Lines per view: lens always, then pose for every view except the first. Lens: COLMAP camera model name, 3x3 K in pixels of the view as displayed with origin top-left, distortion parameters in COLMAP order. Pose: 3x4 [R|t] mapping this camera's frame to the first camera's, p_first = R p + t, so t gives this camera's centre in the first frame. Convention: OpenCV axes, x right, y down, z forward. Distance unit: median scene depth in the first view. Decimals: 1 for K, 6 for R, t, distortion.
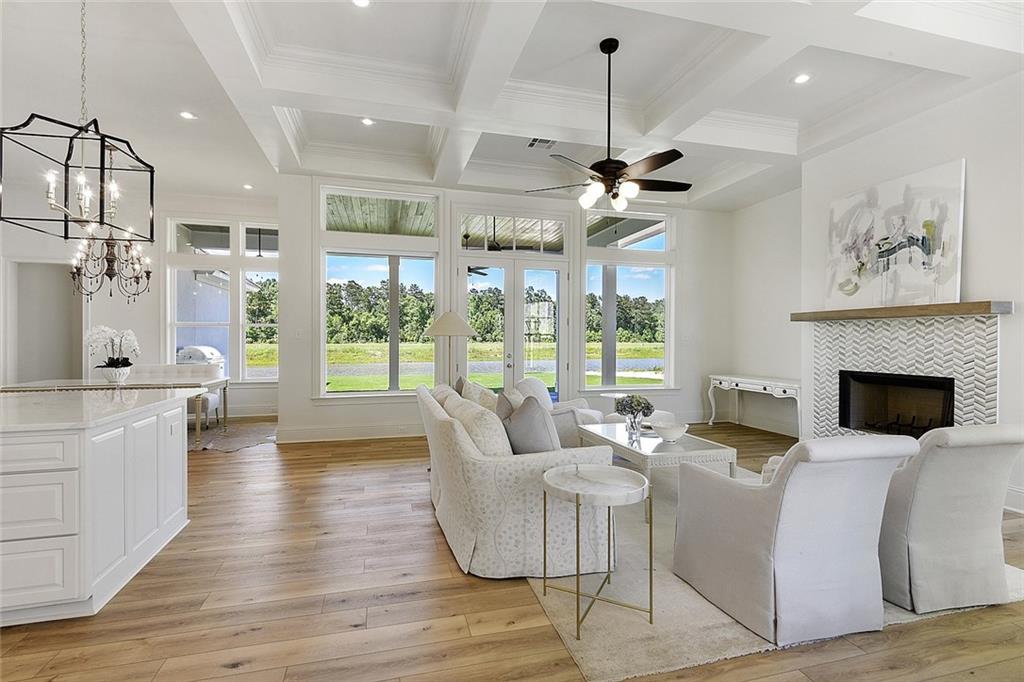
lens RADIAL K [[474.6, 0, 503.3], [0, 474.6, 340.9], [0, 0, 1]] dist [0.003450, -0.003471]
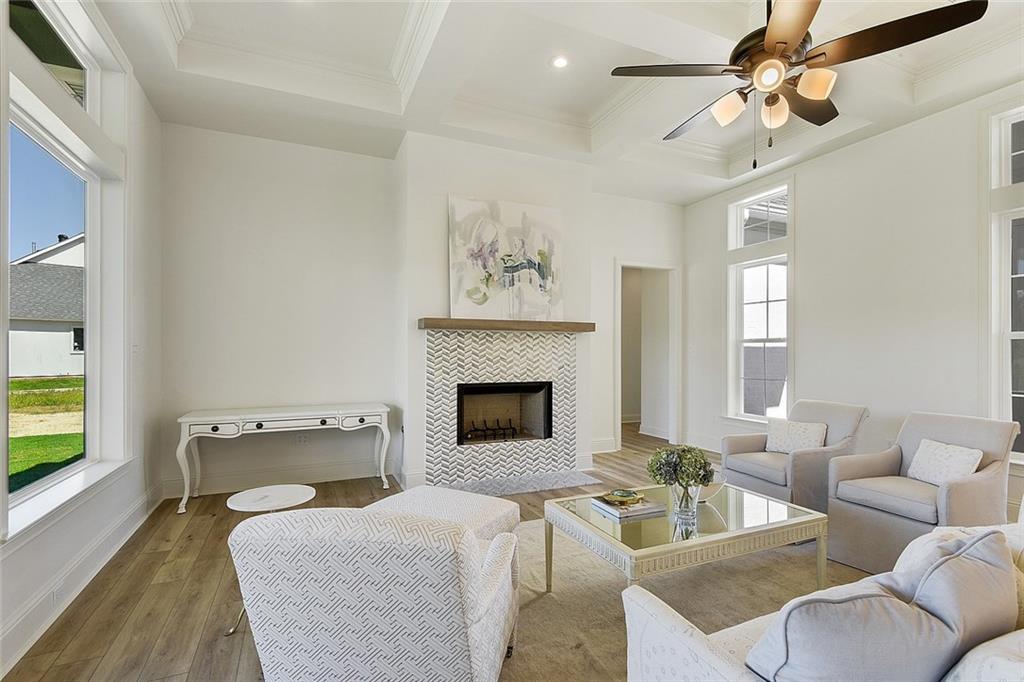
lens RADIAL K [[474.6, 0, 515.4], [0, 474.6, 348.2], [0, 0, 1]] dist [0.003450, -0.003471]
pose [[-0.175886, -0.004381, 0.984401, -0.236676], [0.000358, 0.999990, 0.004514, -0.012941], [-0.984410, 0.001146, -0.175883, 1.156275]]
